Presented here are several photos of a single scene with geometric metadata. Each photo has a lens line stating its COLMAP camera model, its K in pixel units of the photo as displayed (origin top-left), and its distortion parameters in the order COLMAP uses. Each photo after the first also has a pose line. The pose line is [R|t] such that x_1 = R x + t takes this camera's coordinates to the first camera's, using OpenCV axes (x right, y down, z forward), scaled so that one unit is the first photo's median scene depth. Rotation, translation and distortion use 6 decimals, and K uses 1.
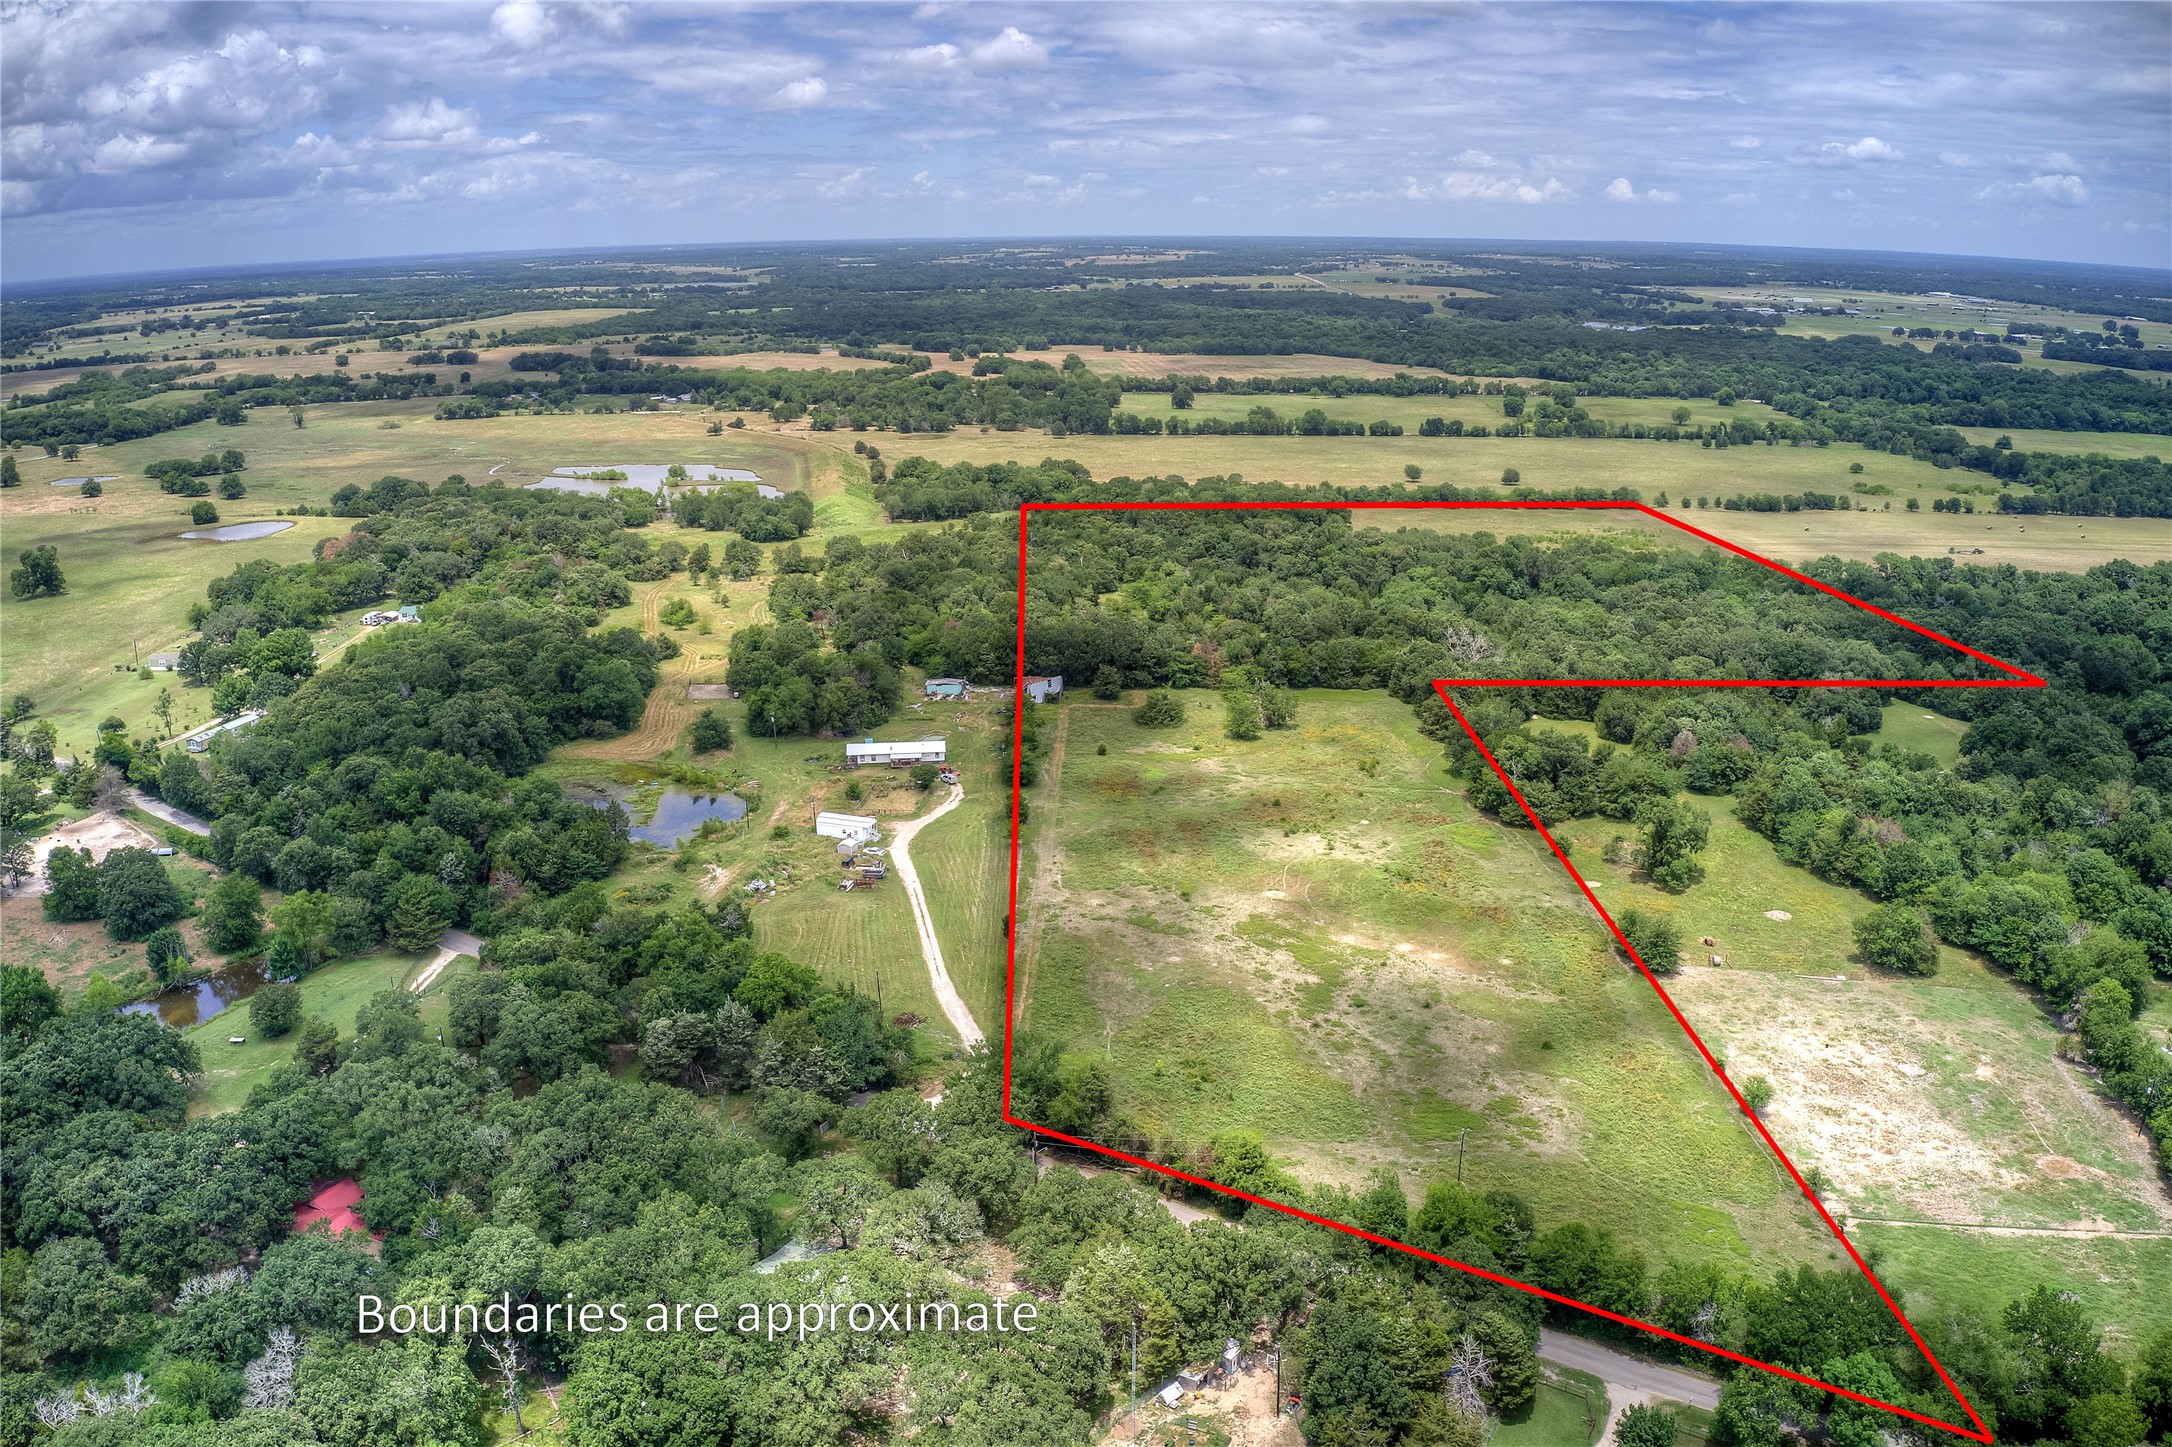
lens RADIAL K [[1728.6, 0, 1082.0], [0, 1728.6, 702.8], [0, 0, 1]] dist [-0.183400, 0.022323]
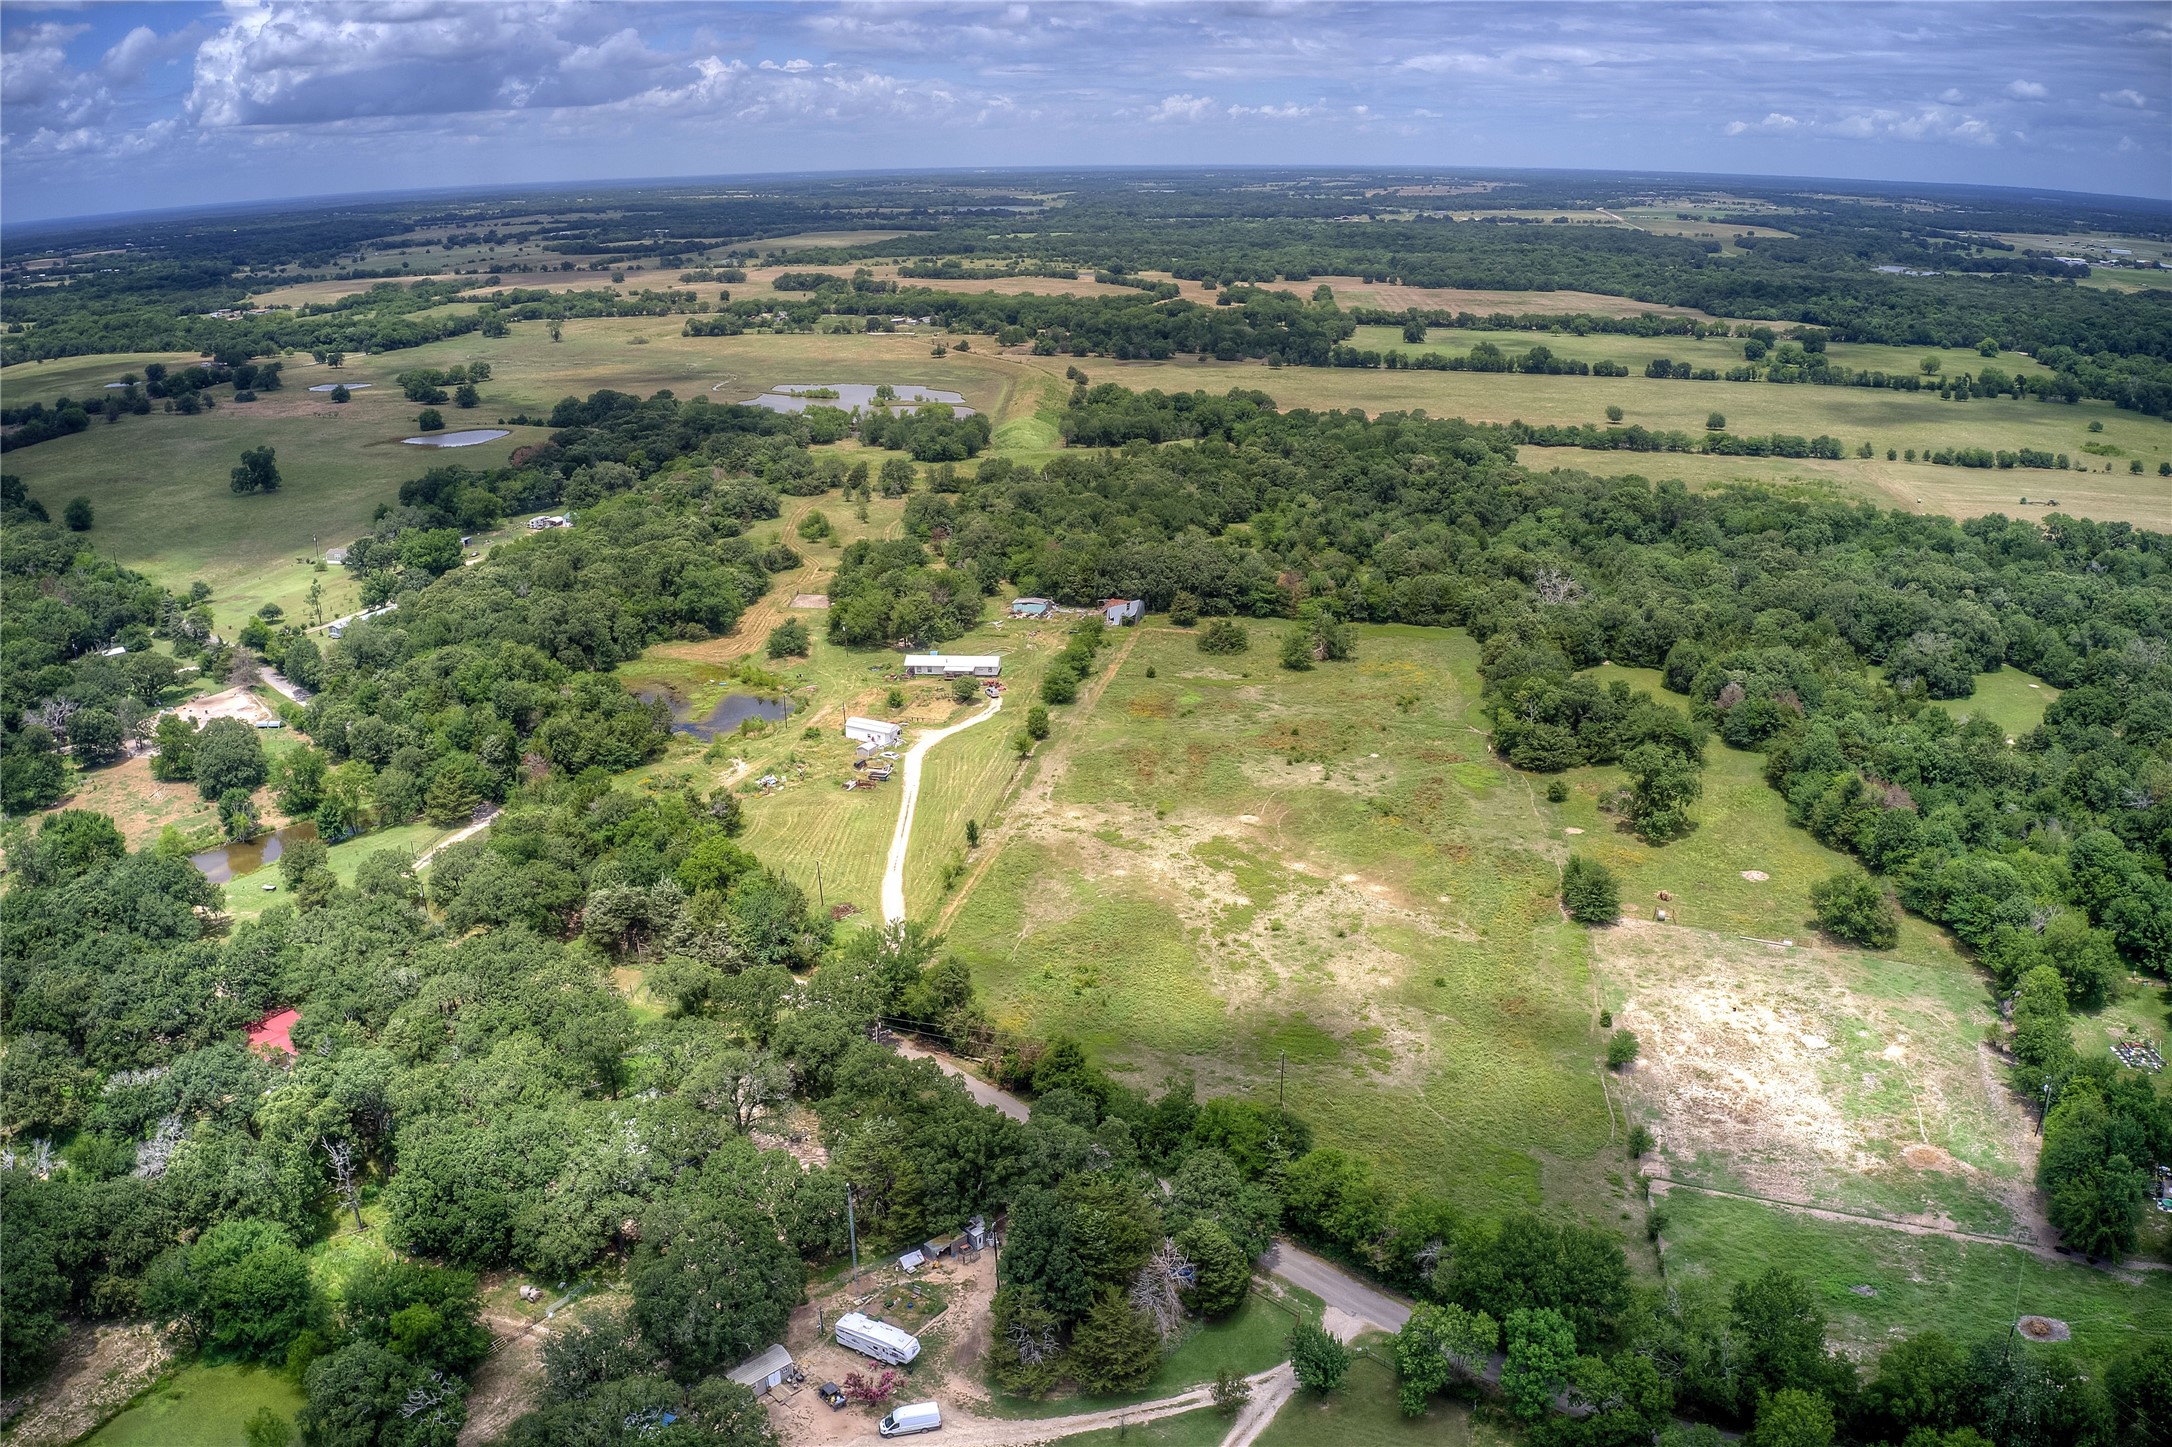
lens RADIAL K [[1732.4, 0, 1080.5], [0, 1732.4, 706.4], [0, 0, 1]] dist [-0.179964, 0.020624]
pose [[0.982908, 0.052501, -0.176455, 0.080715], [-0.045016, 0.997919, 0.046158, 0.000976], [0.178511, -0.037425, 0.983226, -0.008403]]
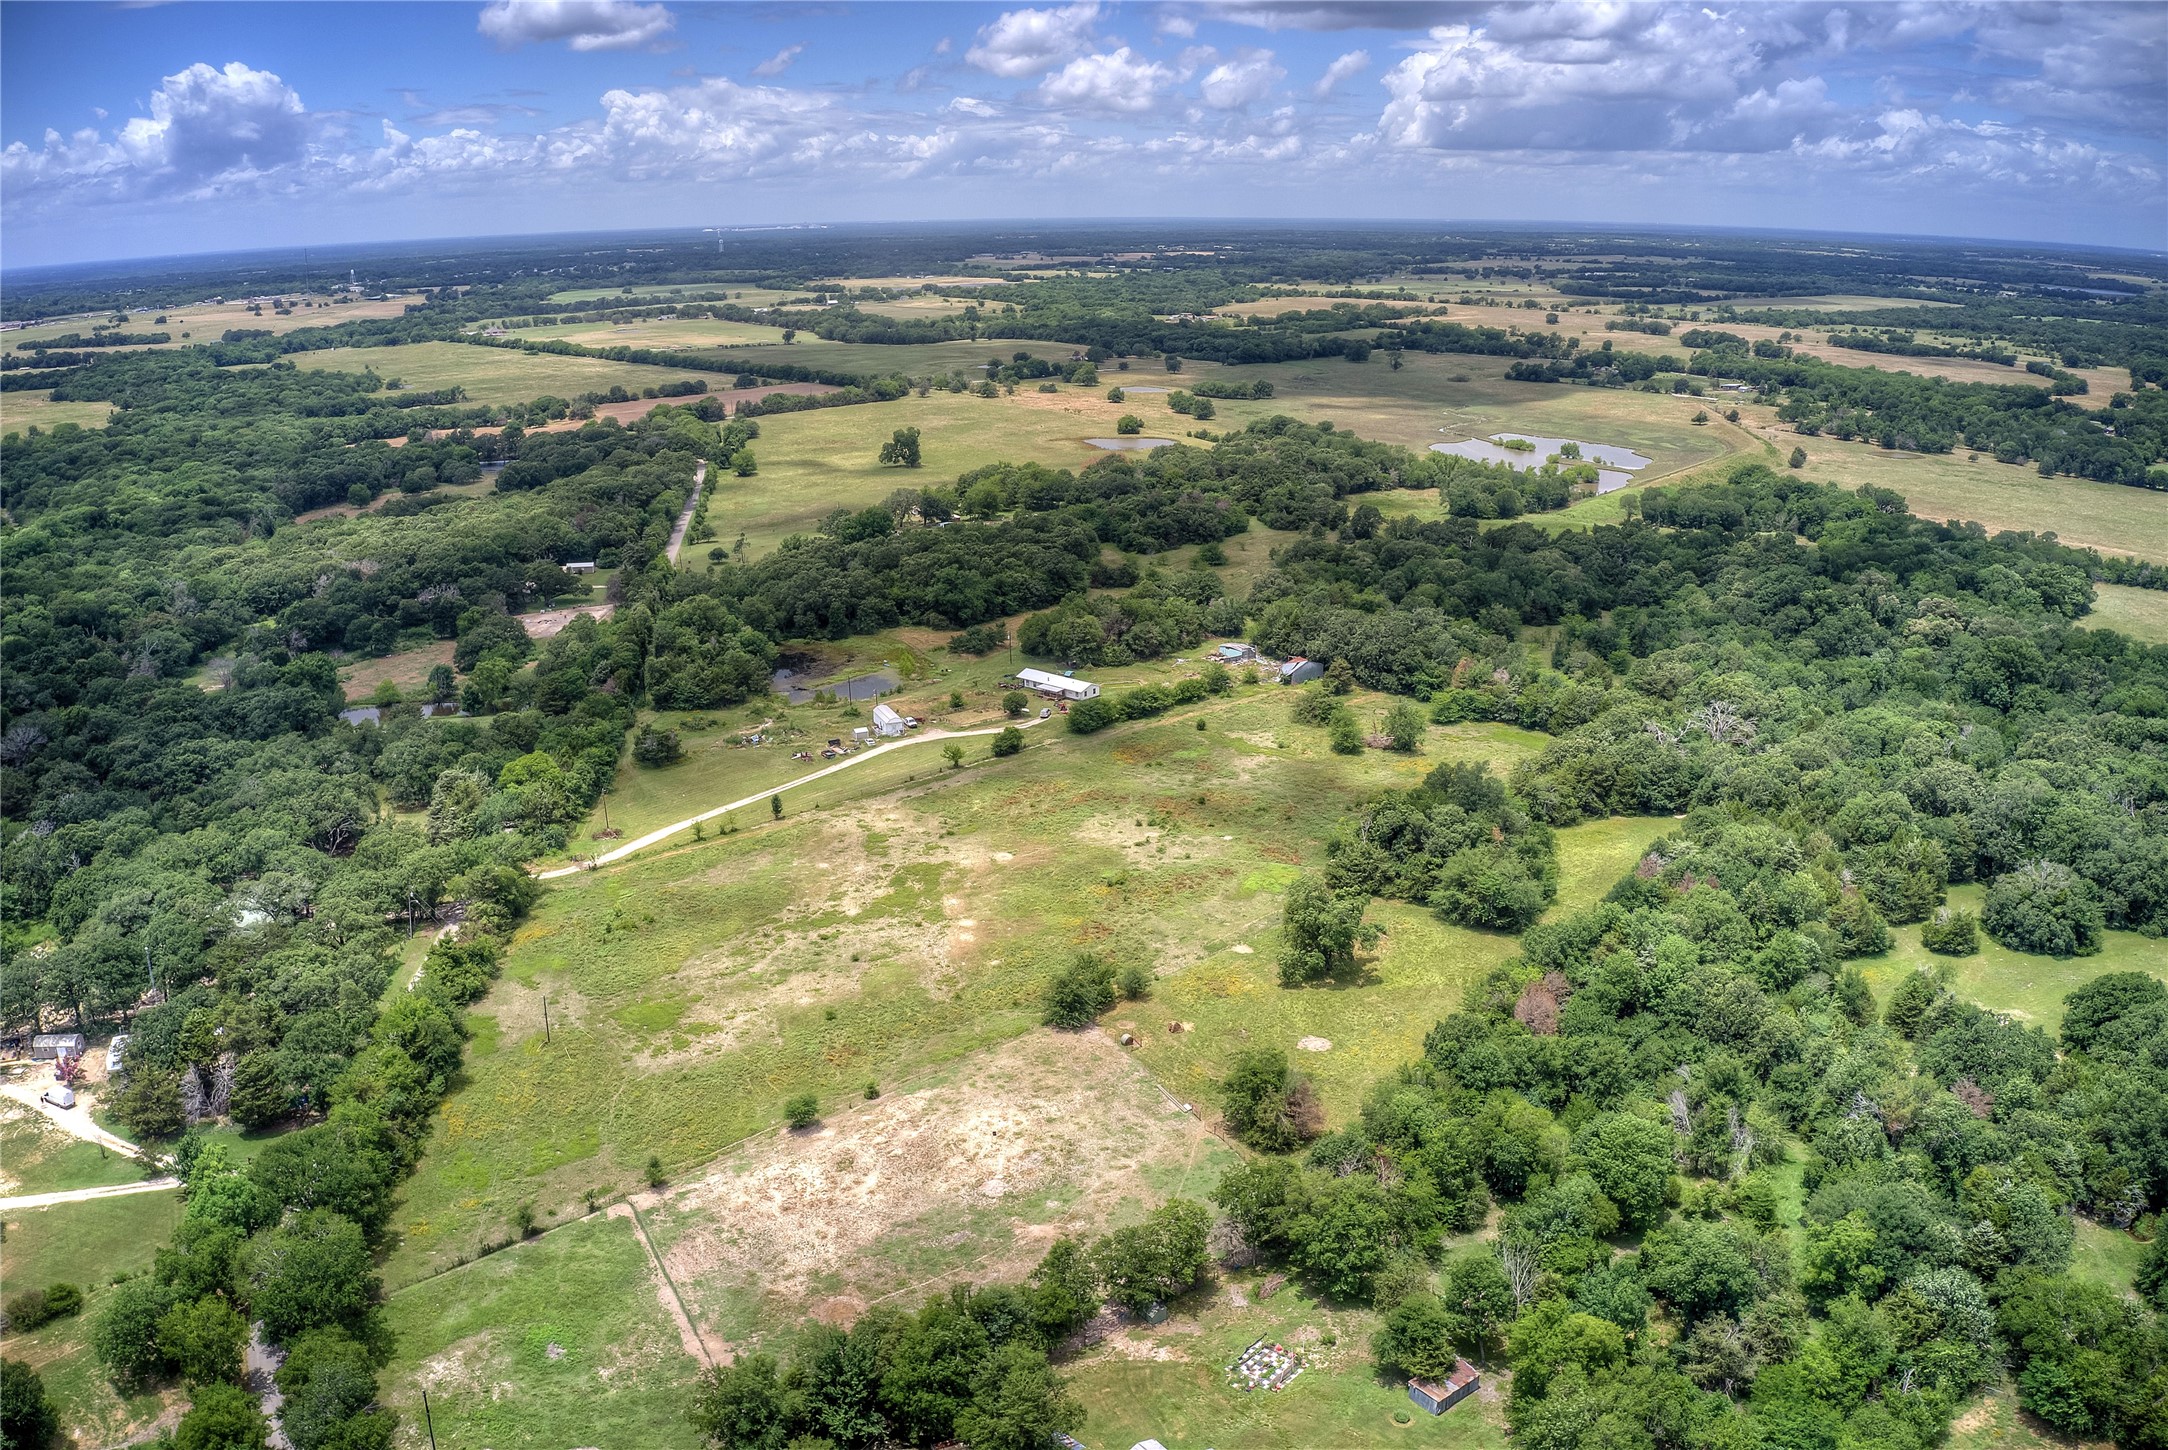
lens RADIAL K [[1735.5, 0, 1083.1], [0, 1735.5, 706.7], [0, 0, 1]] dist [-0.175997, 0.013450]
pose [[0.657512, 0.212667, -0.722808, 0.370499], [-0.200105, 0.974175, 0.104597, -0.040113], [0.726386, 0.075864, 0.683087, 0.133369]]
